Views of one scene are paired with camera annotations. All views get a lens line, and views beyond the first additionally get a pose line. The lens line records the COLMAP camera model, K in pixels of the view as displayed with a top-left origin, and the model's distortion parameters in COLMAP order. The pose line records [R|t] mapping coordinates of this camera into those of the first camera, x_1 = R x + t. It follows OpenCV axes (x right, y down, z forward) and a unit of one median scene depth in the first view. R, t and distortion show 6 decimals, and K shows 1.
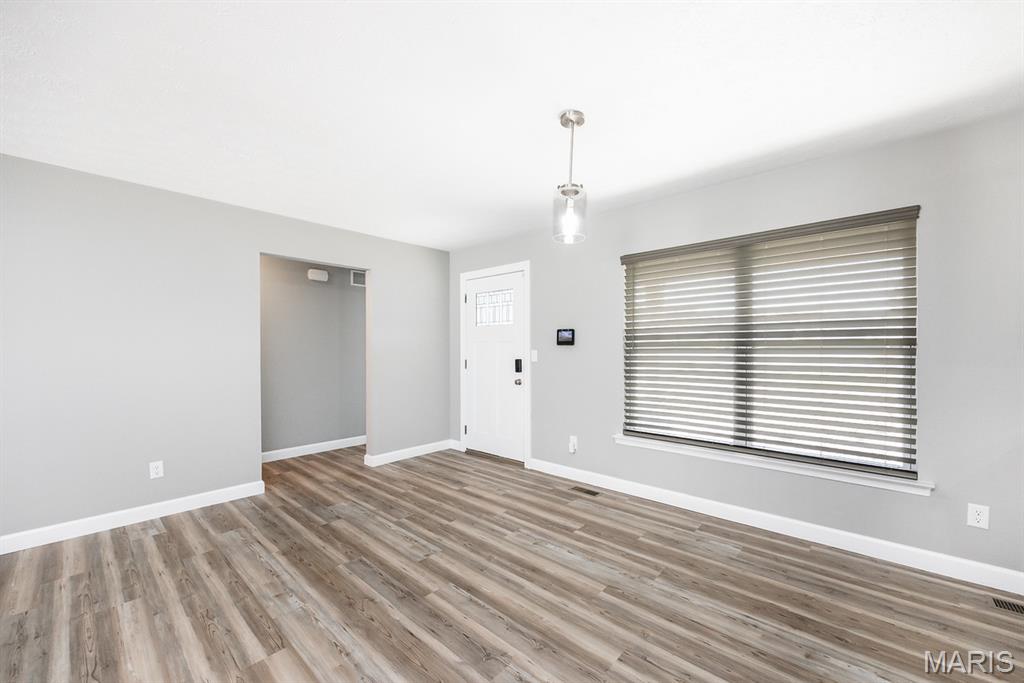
lens RADIAL K [[401.6, 0, 528.3], [0, 401.6, 348.6], [0, 0, 1]] dist [-0.008751, 0.000121]
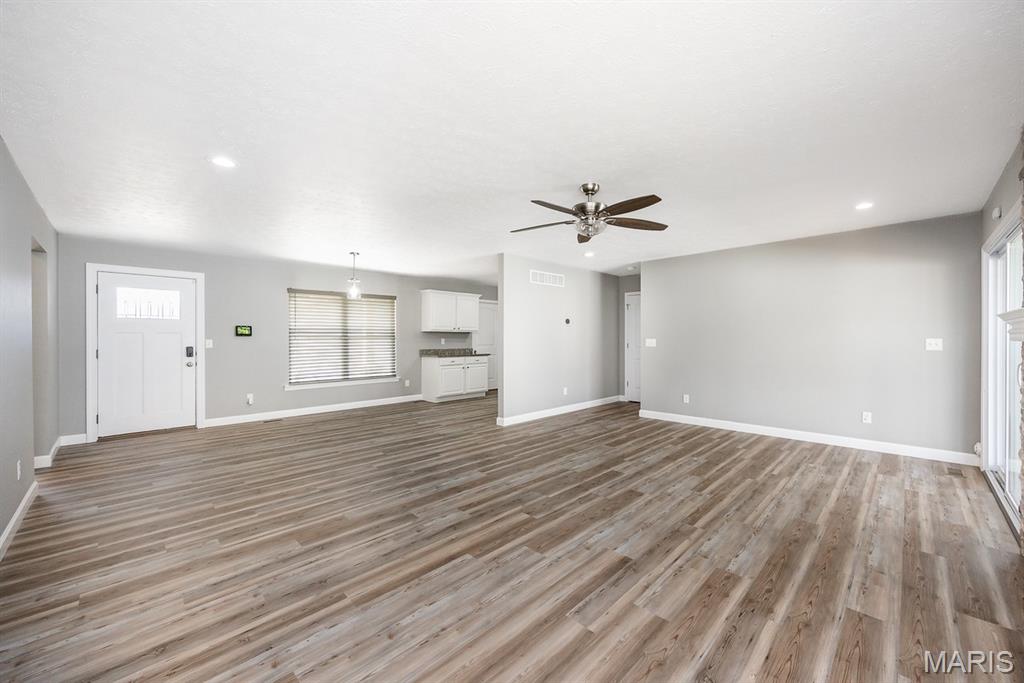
lens RADIAL K [[396.0, 0, 526.1], [0, 396.0, 346.7], [0, 0, 1]] dist [-0.008961, 0.000026]
pose [[0.054404, -0.020447, 0.998310, -2.245833], [0.005482, 0.999781, 0.020178, 0.011623], [-0.998504, 0.004375, 0.054504, -0.277653]]
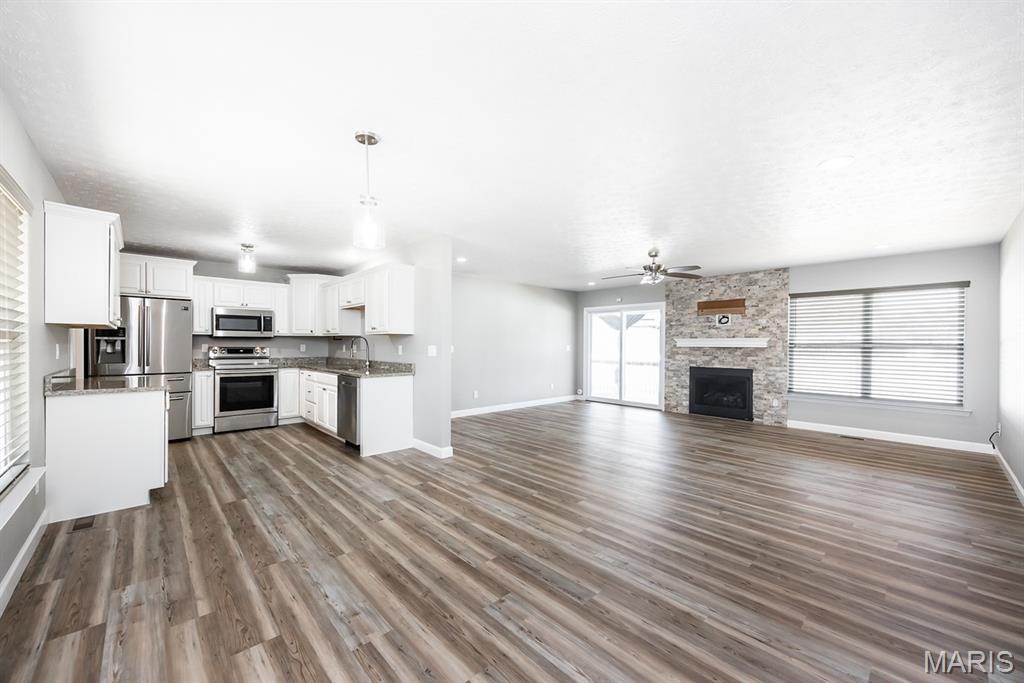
lens RADIAL K [[396.0, 0, 526.1], [0, 396.0, 346.7], [0, 0, 1]] dist [-0.008961, 0.000026]
pose [[-0.995882, -0.003779, 0.090578, -0.387387], [-0.002996, 0.999957, 0.008772, -0.001813], [-0.090608, 0.008465, -0.995851, 1.853847]]
